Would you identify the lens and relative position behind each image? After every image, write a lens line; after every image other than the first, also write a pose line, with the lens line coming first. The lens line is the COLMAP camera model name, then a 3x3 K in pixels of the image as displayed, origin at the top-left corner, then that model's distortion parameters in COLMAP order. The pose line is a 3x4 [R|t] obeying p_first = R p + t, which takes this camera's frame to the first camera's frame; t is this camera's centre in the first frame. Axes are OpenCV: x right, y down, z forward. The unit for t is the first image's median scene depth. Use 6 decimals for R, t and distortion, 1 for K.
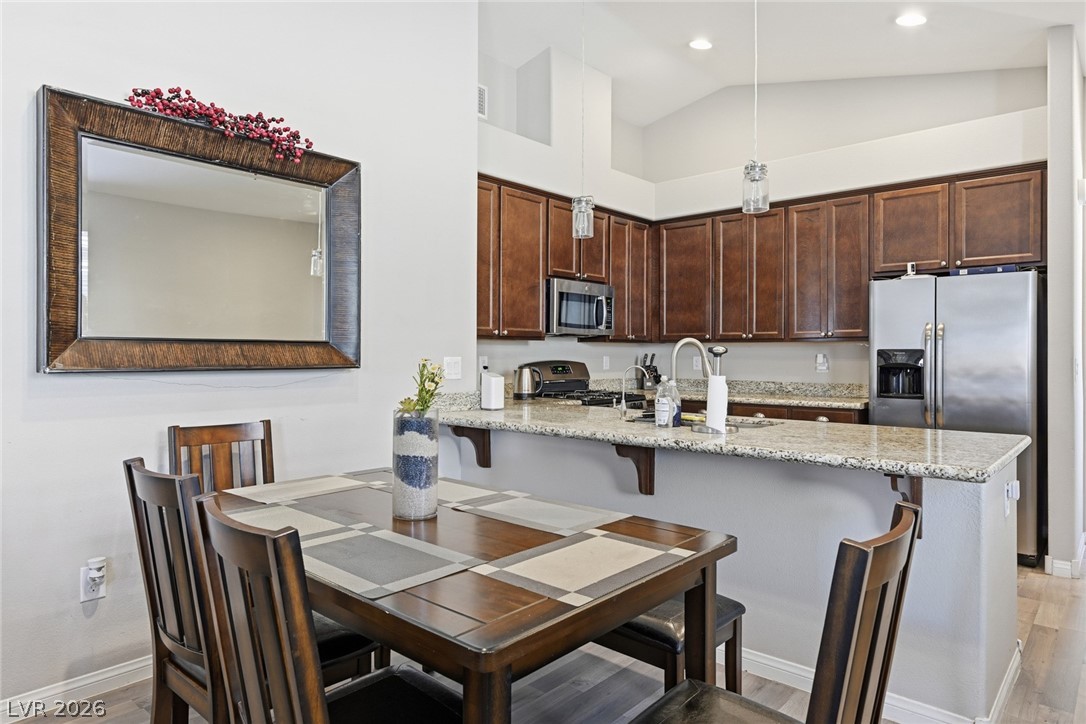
lens RADIAL K [[648.7, 0, 550.5], [0, 648.7, 353.5], [0, 0, 1]] dist [0.000781, -0.003440]
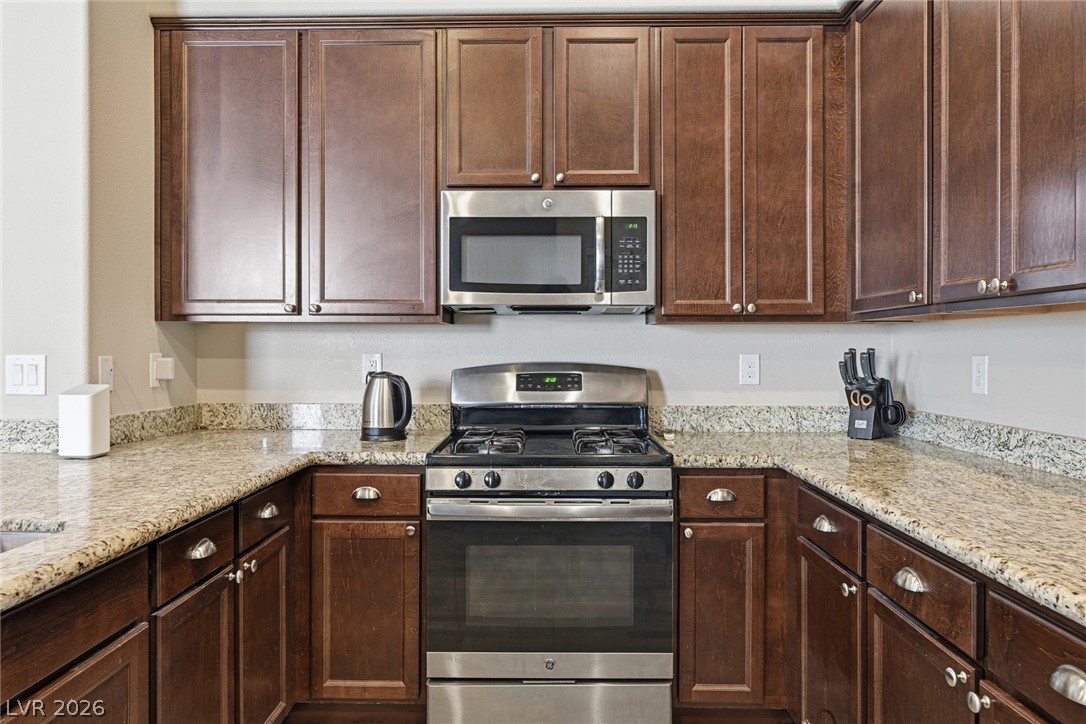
lens RADIAL K [[724.2, 0, 542.8], [0, 724.2, 349.5], [0, 0, 1]] dist [0.001375, -0.000840]
pose [[0.651862, -0.002873, -0.758332, 0.556303], [0.000894, 0.999995, -0.003020, 0.002899], [0.758337, 0.001290, 0.651861, 0.858358]]
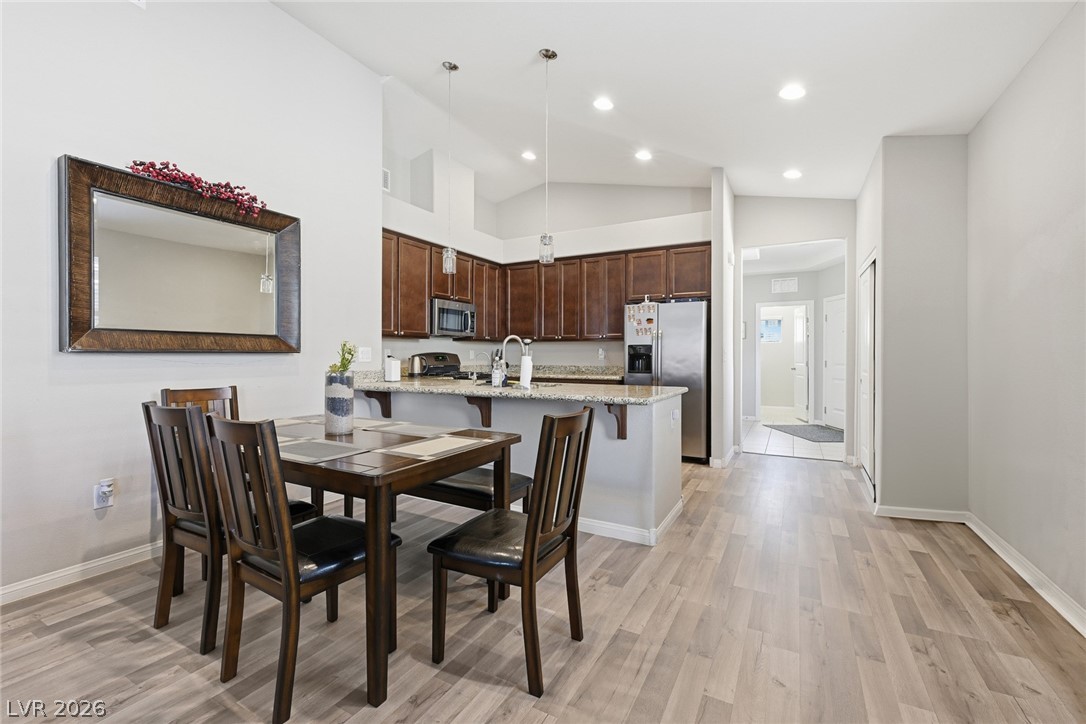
lens RADIAL K [[449.5, 0, 542.3], [0, 449.5, 358.2], [0, 0, 1]] dist [0.000191, 0.000218]
pose [[0.976242, -0.001928, 0.216675, 0.026577], [0.000047, 0.999962, 0.008687, 0.020133], [-0.216684, -0.008471, 0.976205, -0.125145]]
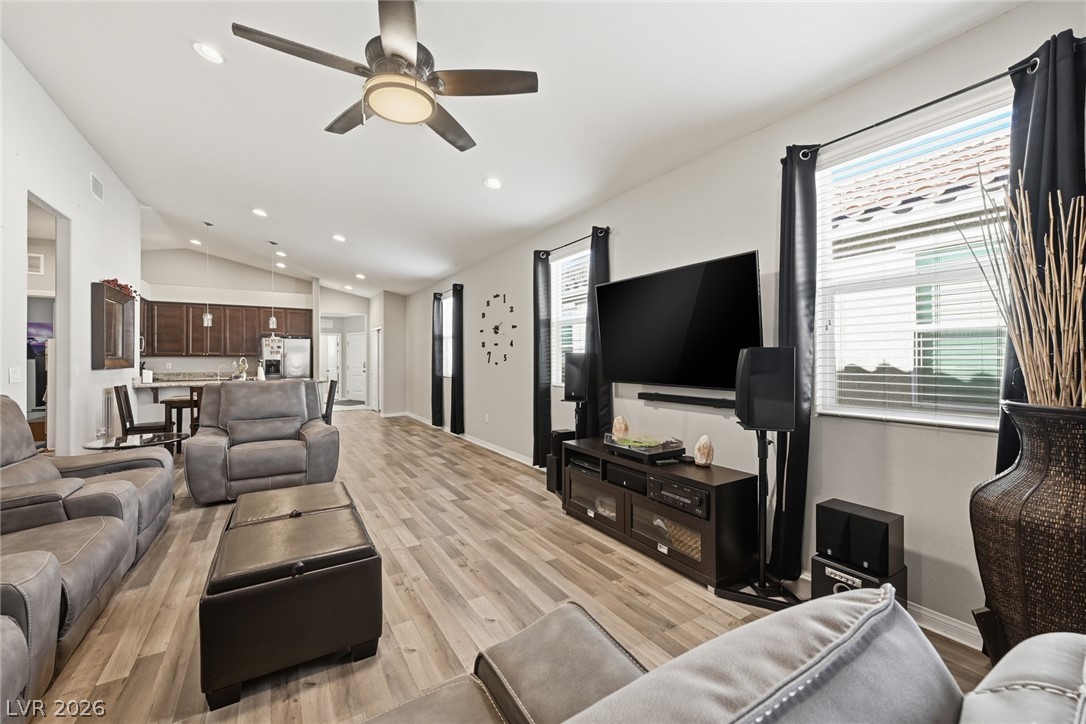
lens RADIAL K [[438.4, 0, 546.3], [0, 438.4, 353.5], [0, 0, 1]] dist [-0.002749, 0.000490]
pose [[0.280473, 0.008111, 0.959828, -1.286785], [0.004856, 0.999940, -0.009869, -0.010724], [-0.959850, 0.007429, 0.280417, -1.010565]]
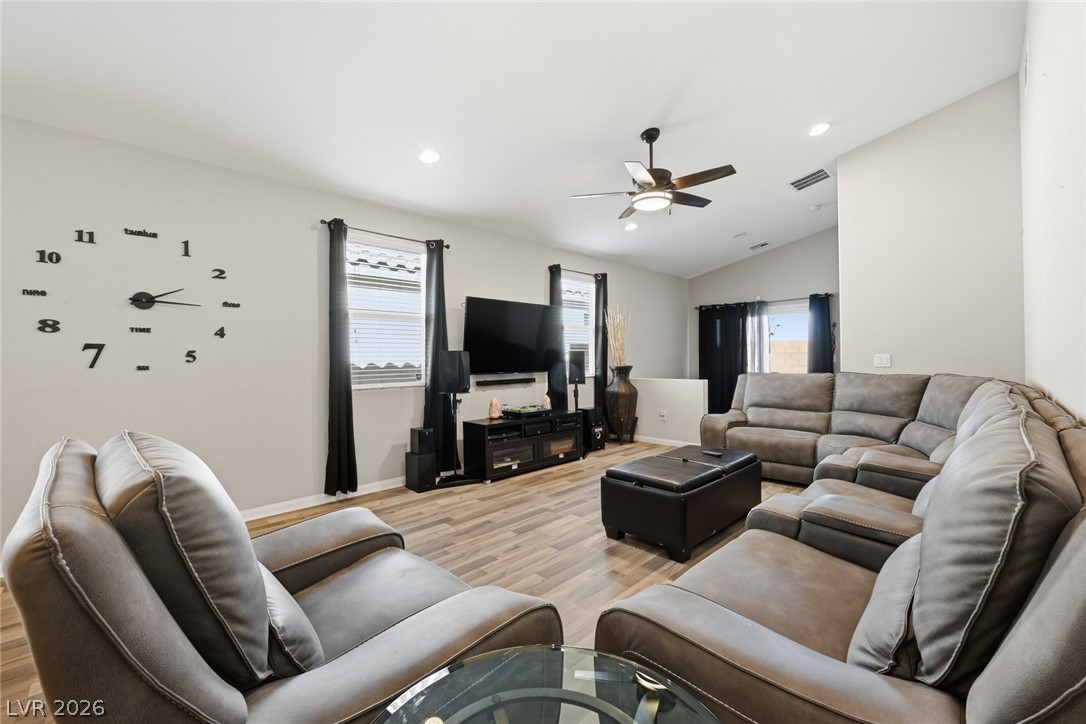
lens RADIAL K [[438.4, 0, 540.4], [0, 438.4, 359.2], [0, 0, 1]] dist [-0.002749, 0.000490]
pose [[-0.997690, 0.008473, 0.067401, -0.608008], [0.008674, 0.999959, 0.002684, -0.003599], [-0.067375, 0.003263, -0.997722, 0.311170]]
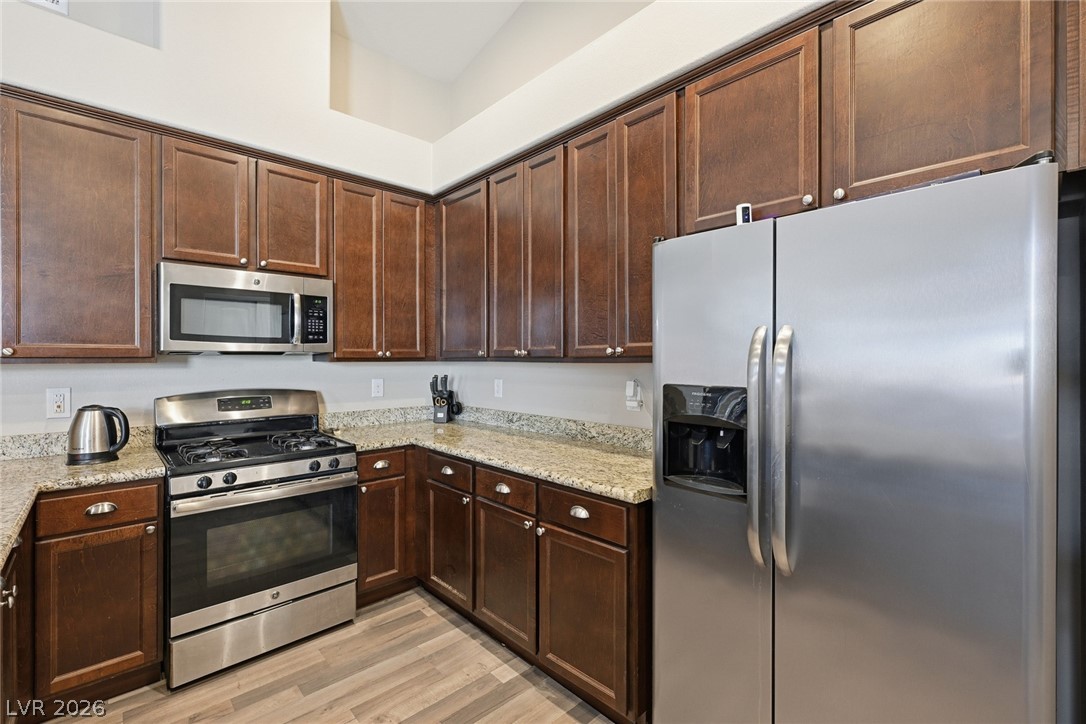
lens RADIAL K [[474.8, 0, 542.8], [0, 474.8, 359.3], [0, 0, 1]] dist [0.002943, 0.000155]
pose [[0.995357, -0.004385, -0.096150, 0.495930], [0.004415, 0.999990, 0.000102, -0.026960], [0.096149, -0.000526, 0.995367, 0.708883]]
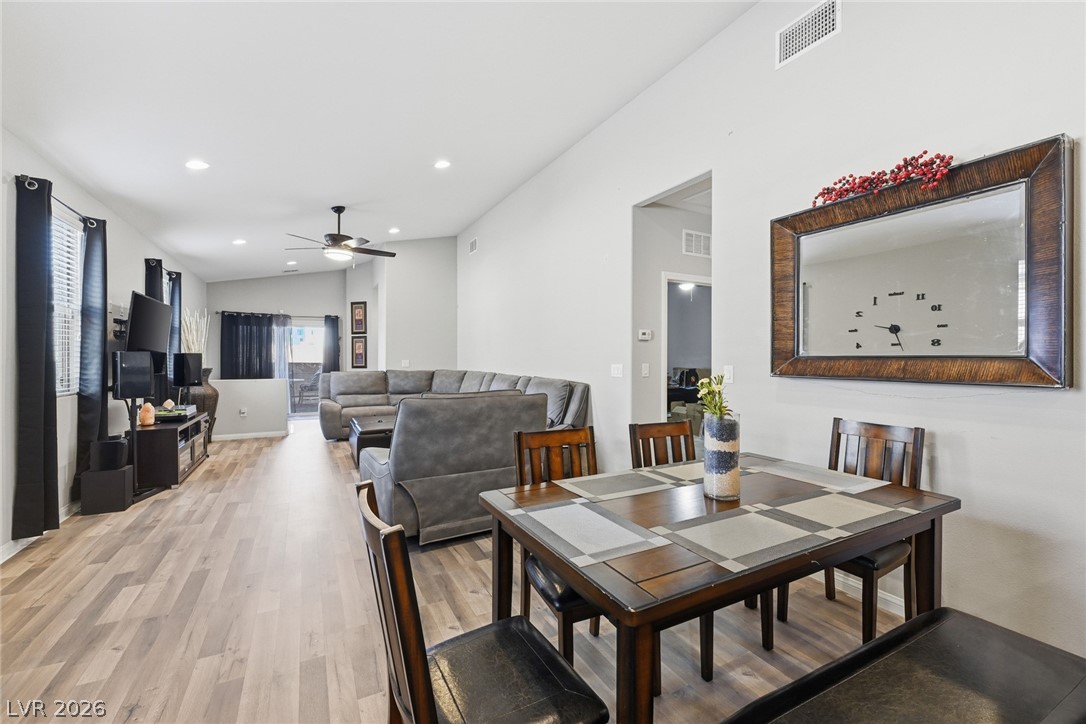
lens RADIAL K [[449.5, 0, 546.1], [0, 449.5, 357.4], [0, 0, 1]] dist [0.000191, 0.000218]
pose [[-0.338311, -0.005826, -0.941016, 0.349253], [-0.003290, 0.999982, -0.005008, -0.008291], [0.941028, 0.001402, -0.338325, 0.455374]]
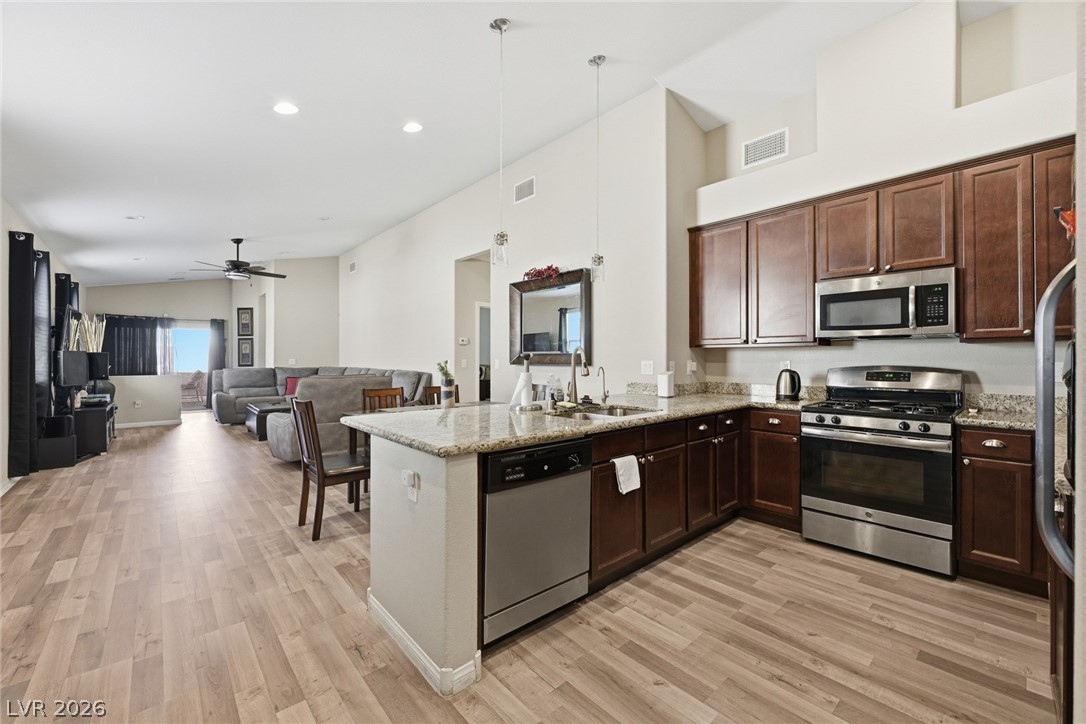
lens RADIAL K [[438.4, 0, 544.5], [0, 438.4, 358.9], [0, 0, 1]] dist [-0.002749, 0.000490]
pose [[-0.109785, -0.004880, -0.993943, 0.873946], [-0.001569, 0.999988, -0.004736, 0.005895], [0.993954, 0.001039, -0.109791, 0.798155]]
